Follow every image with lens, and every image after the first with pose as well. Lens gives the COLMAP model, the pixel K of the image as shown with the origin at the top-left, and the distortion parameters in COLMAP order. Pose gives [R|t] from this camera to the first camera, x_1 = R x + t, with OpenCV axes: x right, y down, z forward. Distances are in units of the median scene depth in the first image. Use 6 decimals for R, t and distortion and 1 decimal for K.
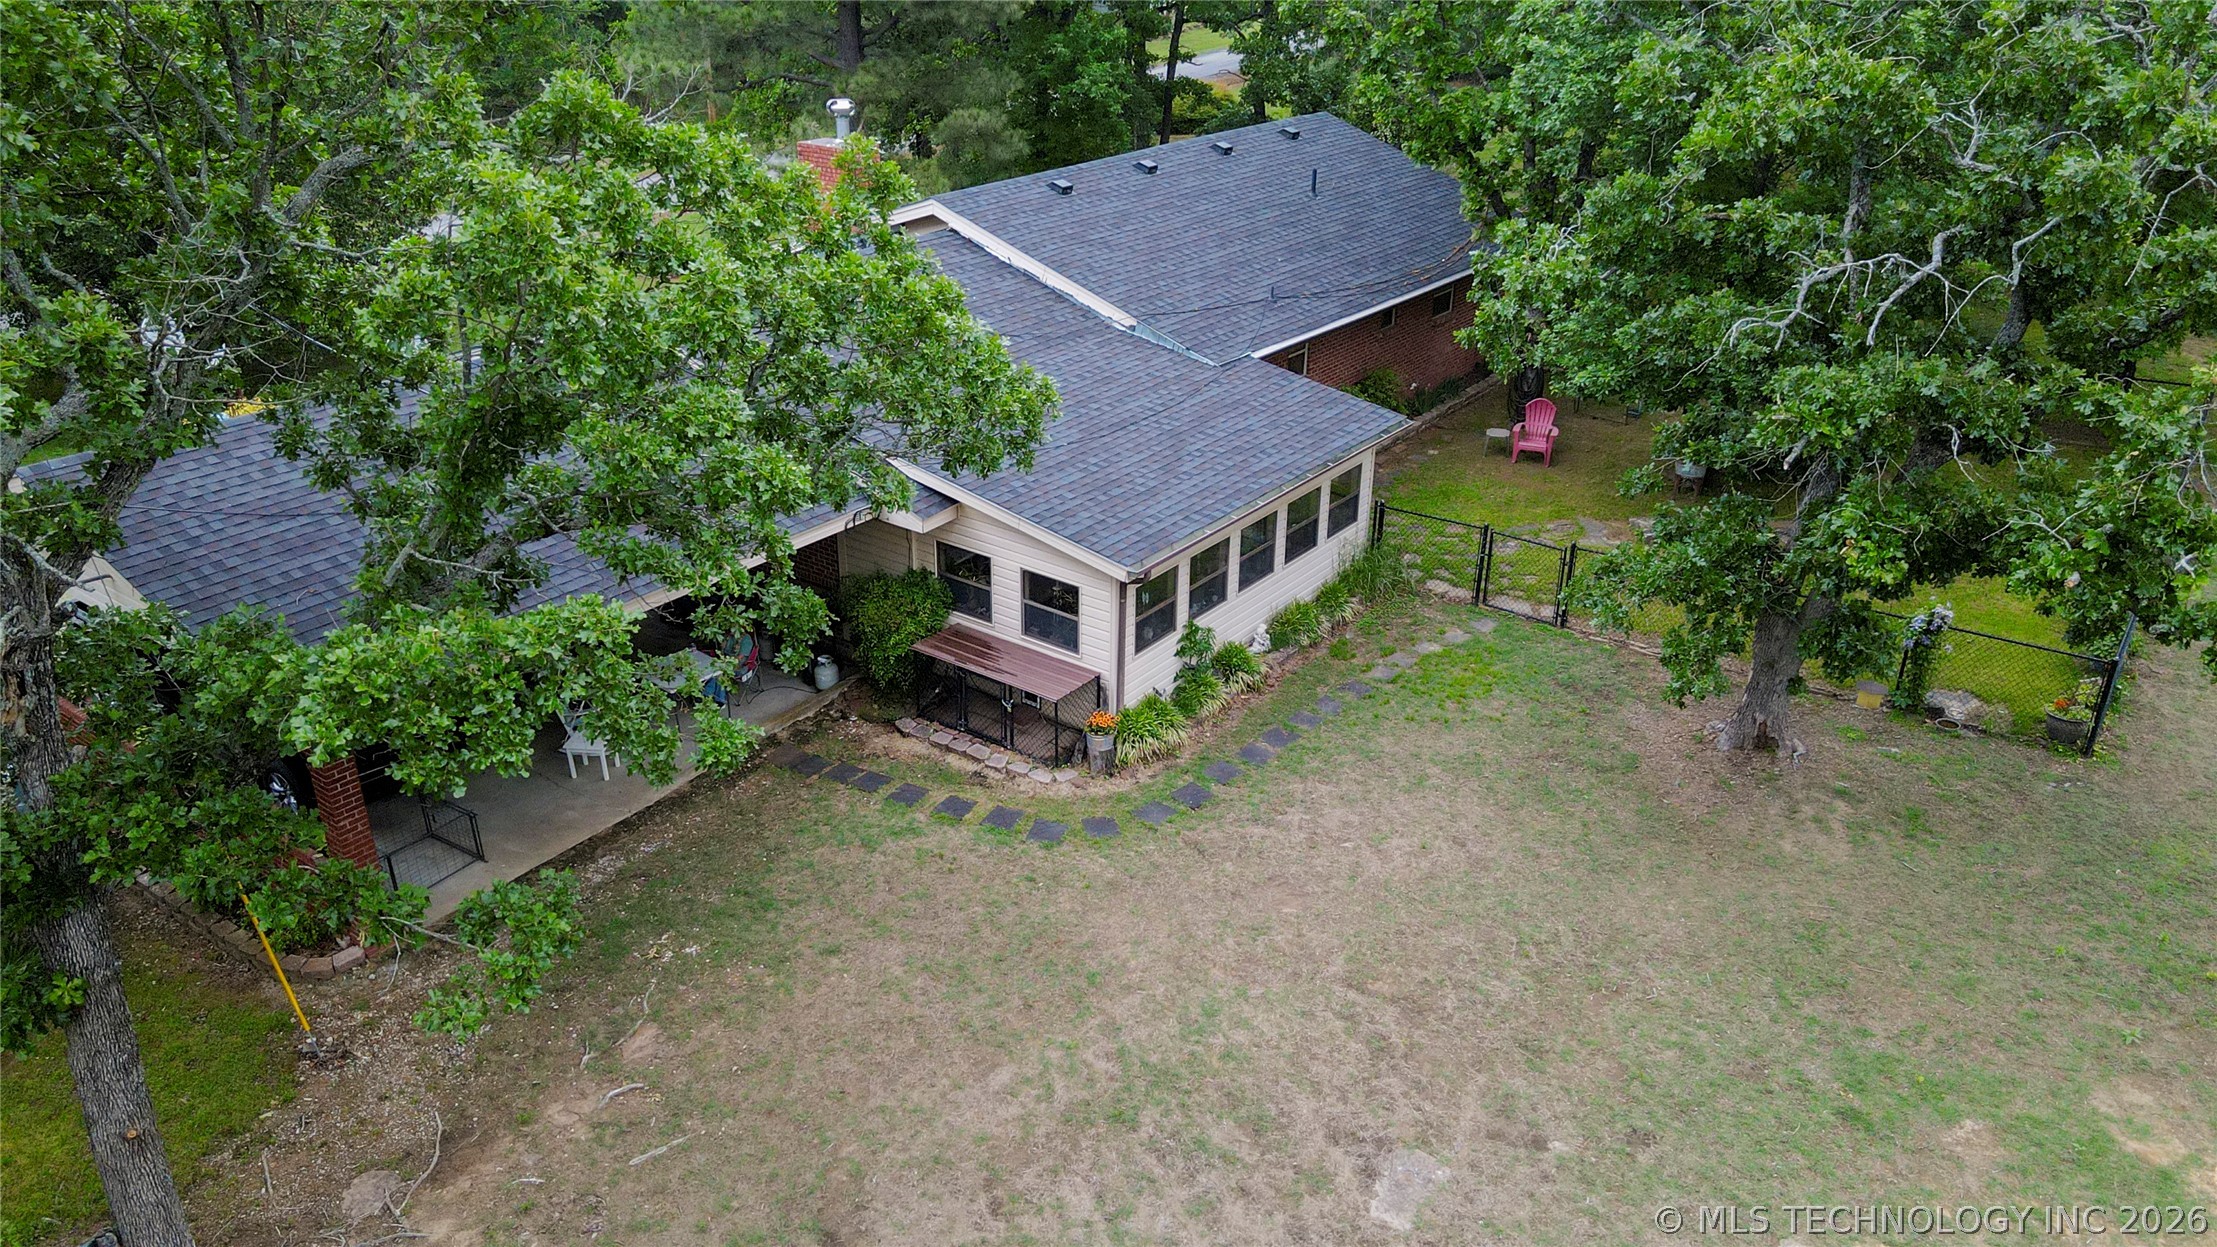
lens RADIAL K [[1669.0, 0, 1134.2], [0, 1669.0, 615.3], [0, 0, 1]] dist [-0.007300, 0.101487]
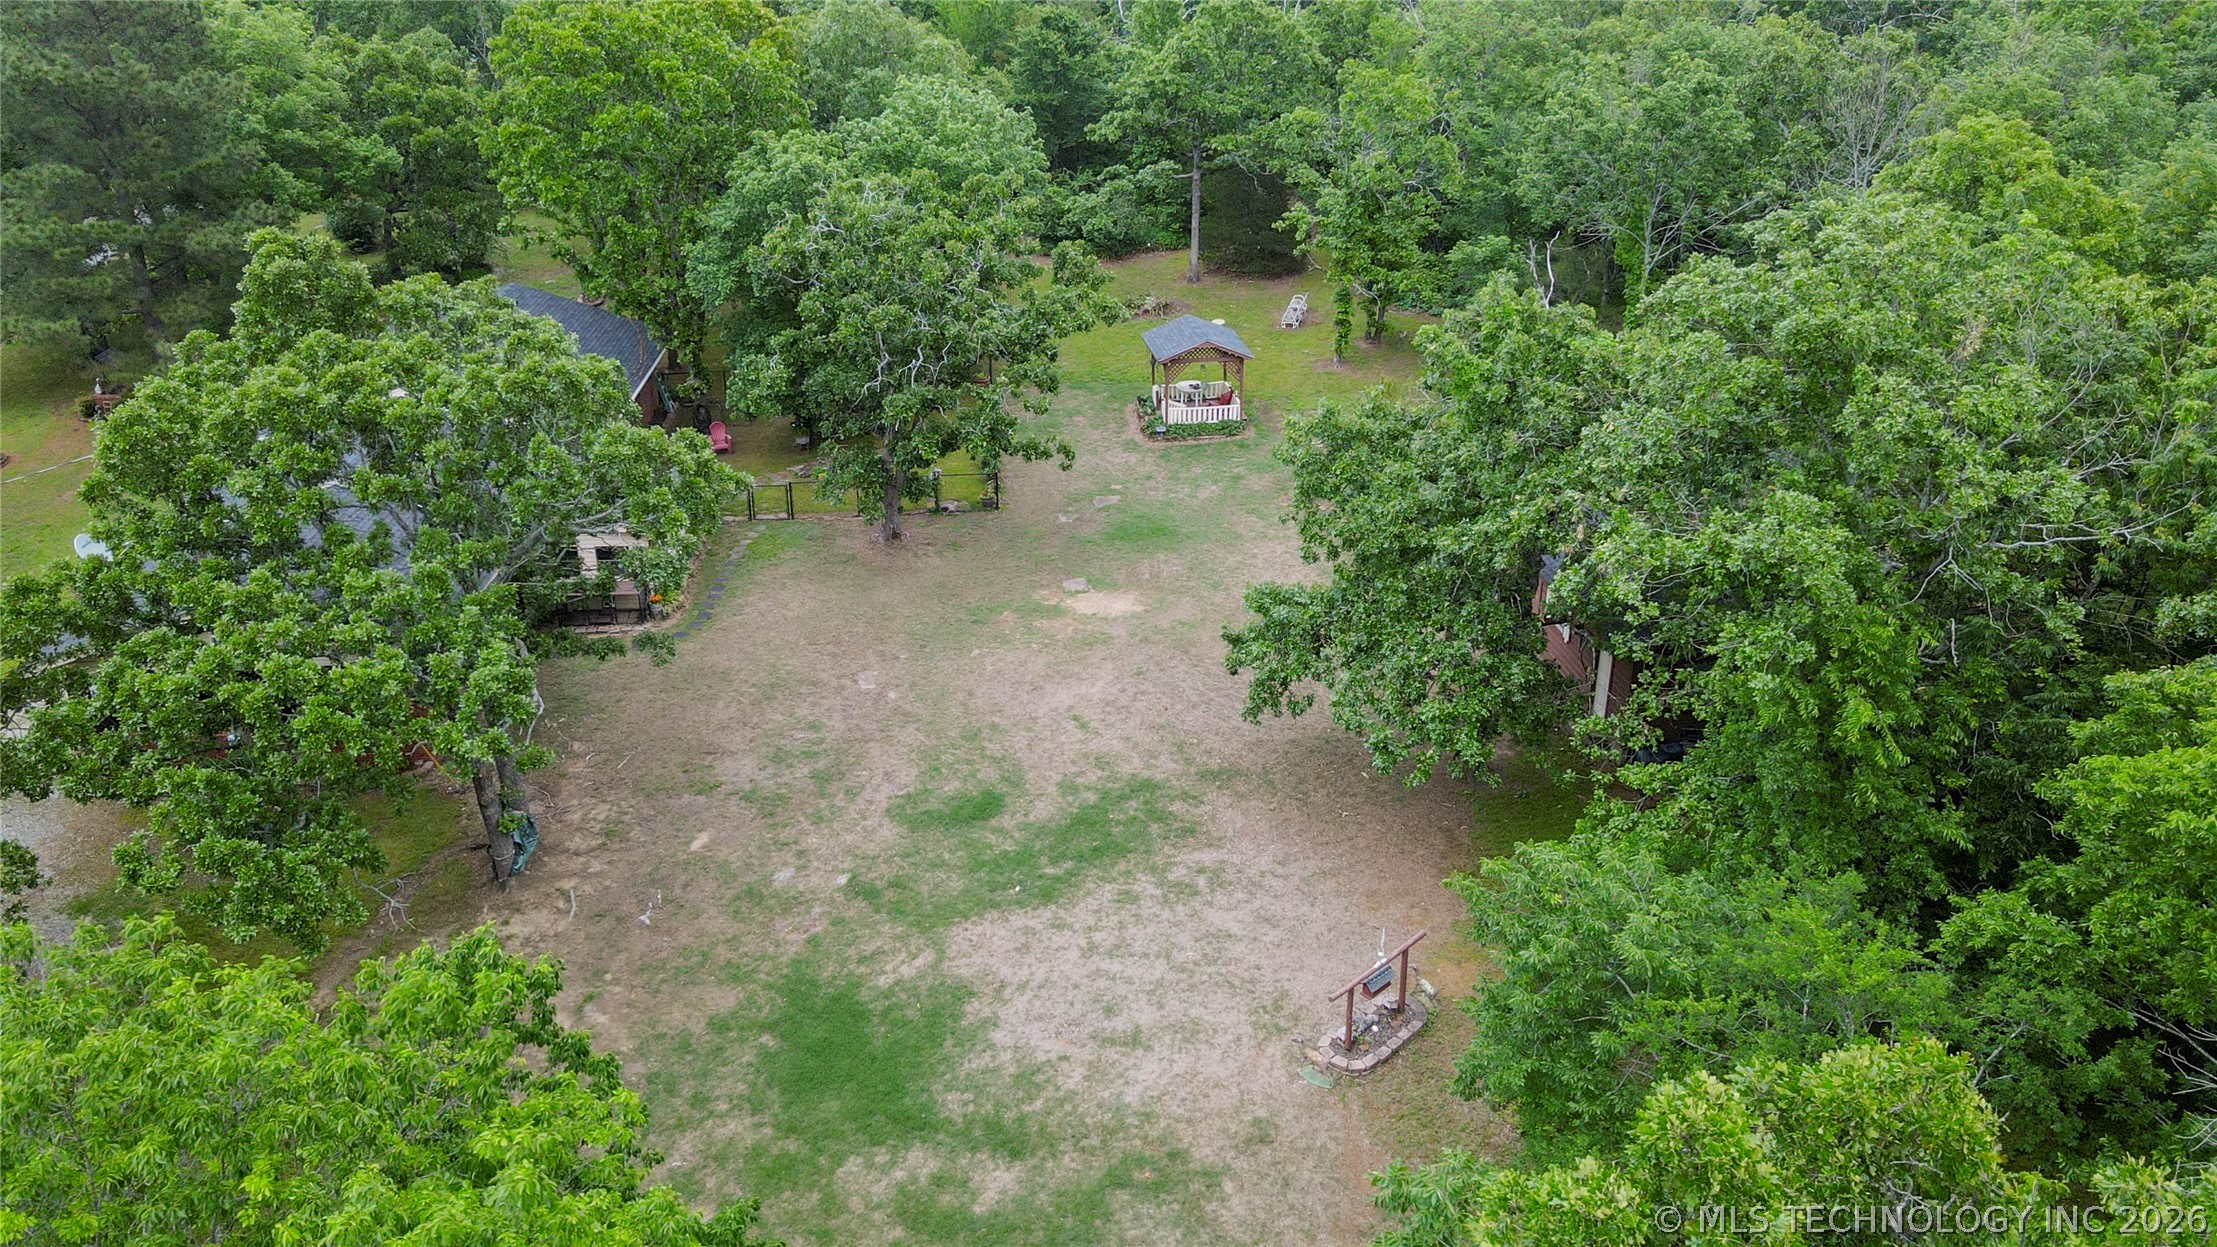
lens RADIAL K [[1669.0, 0, 1134.2], [0, 1669.0, 615.3], [0, 0, 1]] dist [-0.007300, 0.101487]
pose [[0.767573, -0.285643, 0.573794, -0.832861], [0.278447, 0.954924, 0.102892, 0.031736], [-0.577321, 0.080794, 0.812510, -1.258867]]
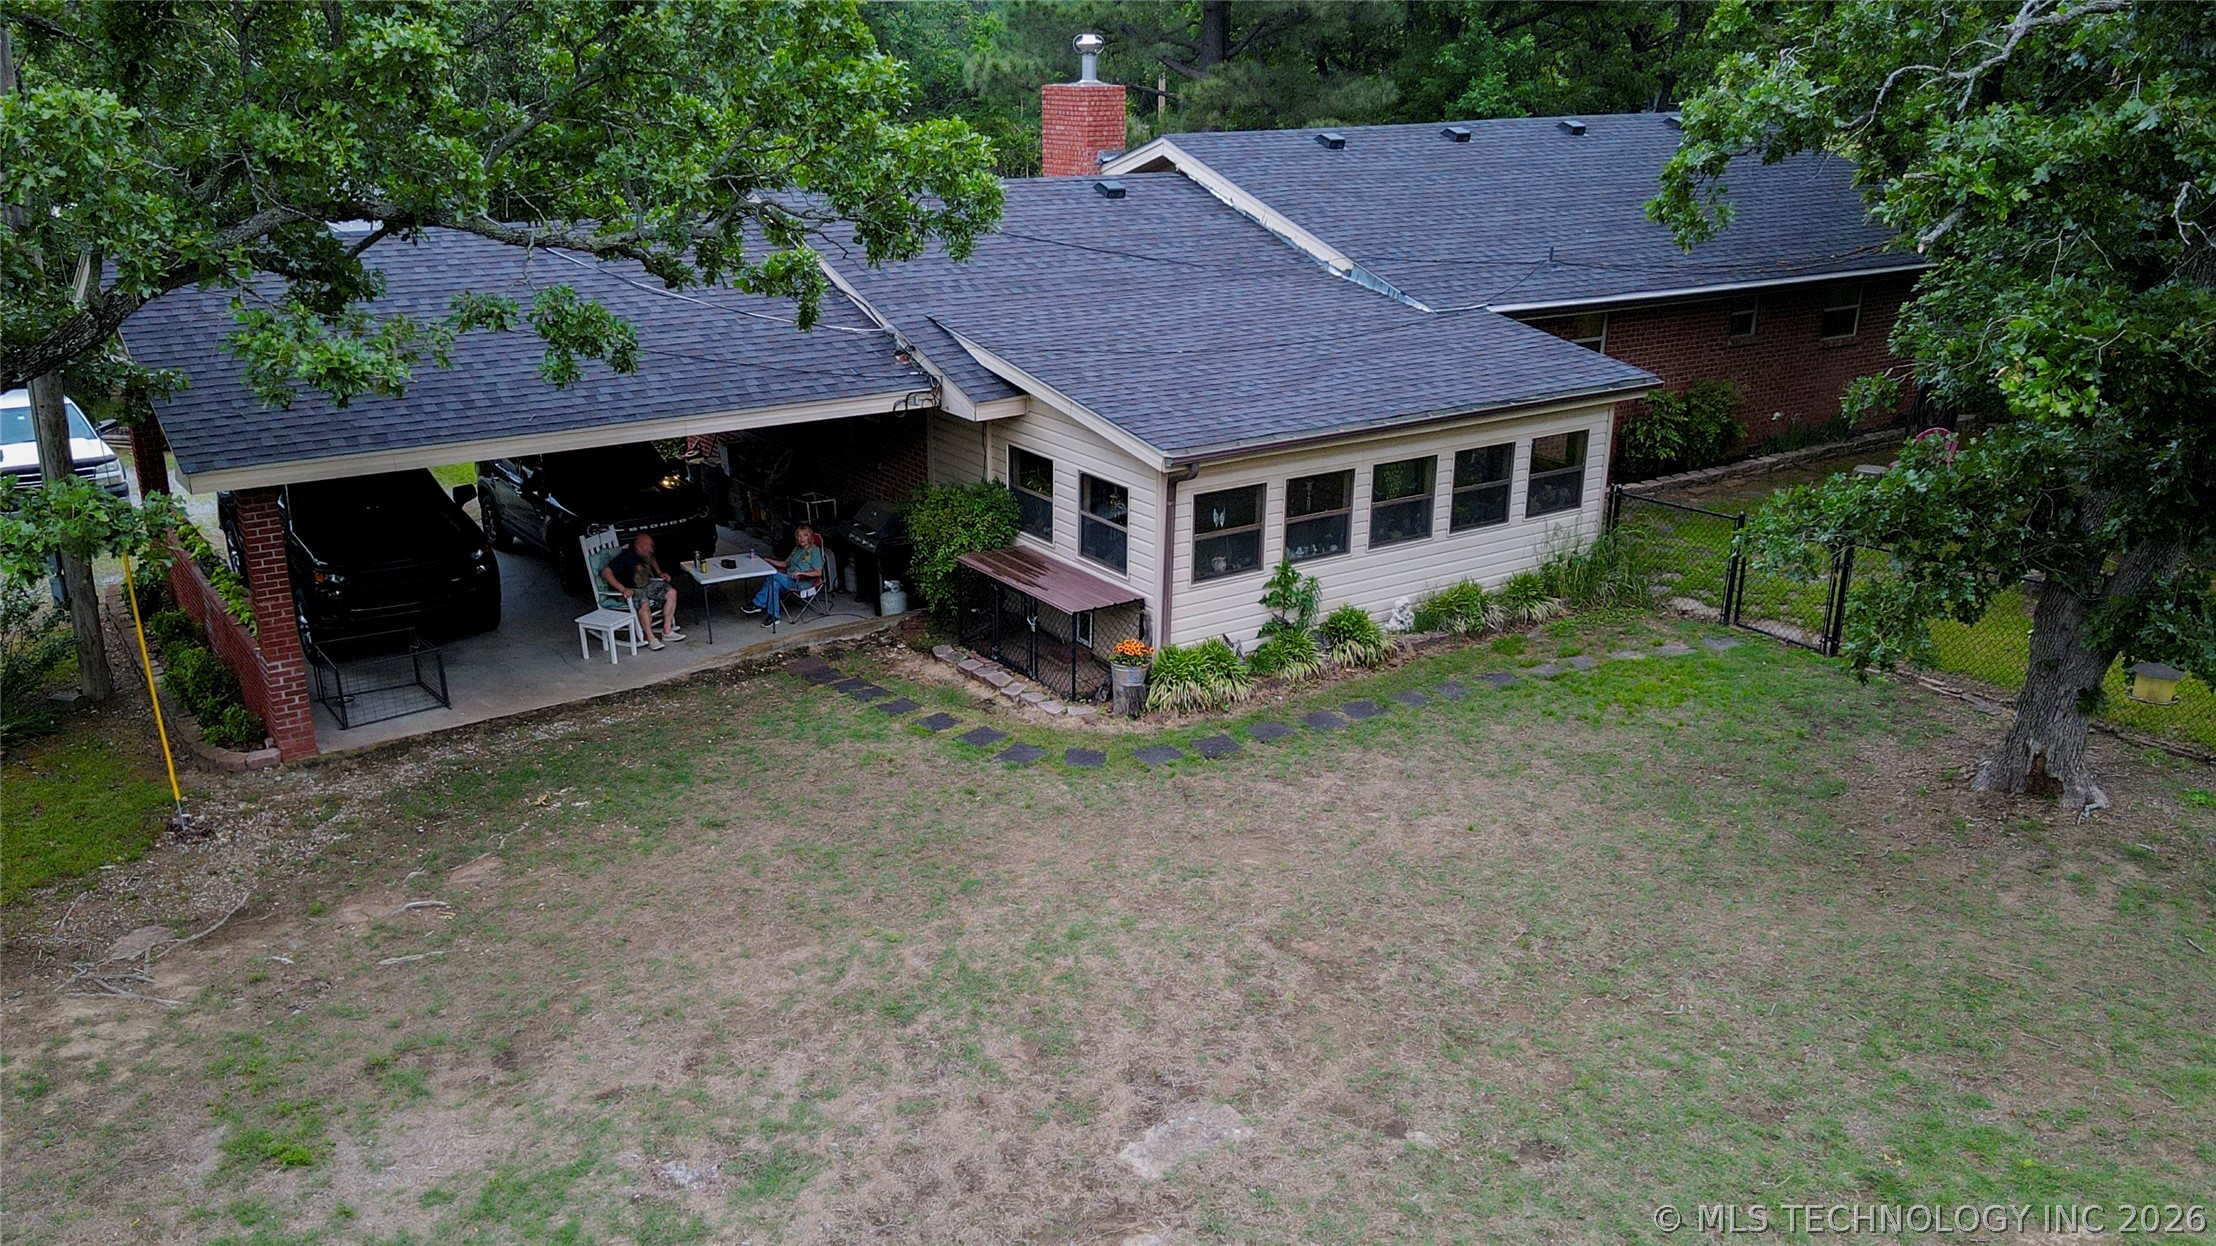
lens RADIAL K [[1845.3, 0, 1067.6], [0, 1845.3, 697.1], [0, 0, 1]] dist [0.006615, 0.066348]
pose [[0.932992, 0.109126, -0.342955, 0.258573], [-0.139132, 0.988200, -0.064063, 0.144930], [0.331917, 0.107486, 0.937165, 0.136628]]
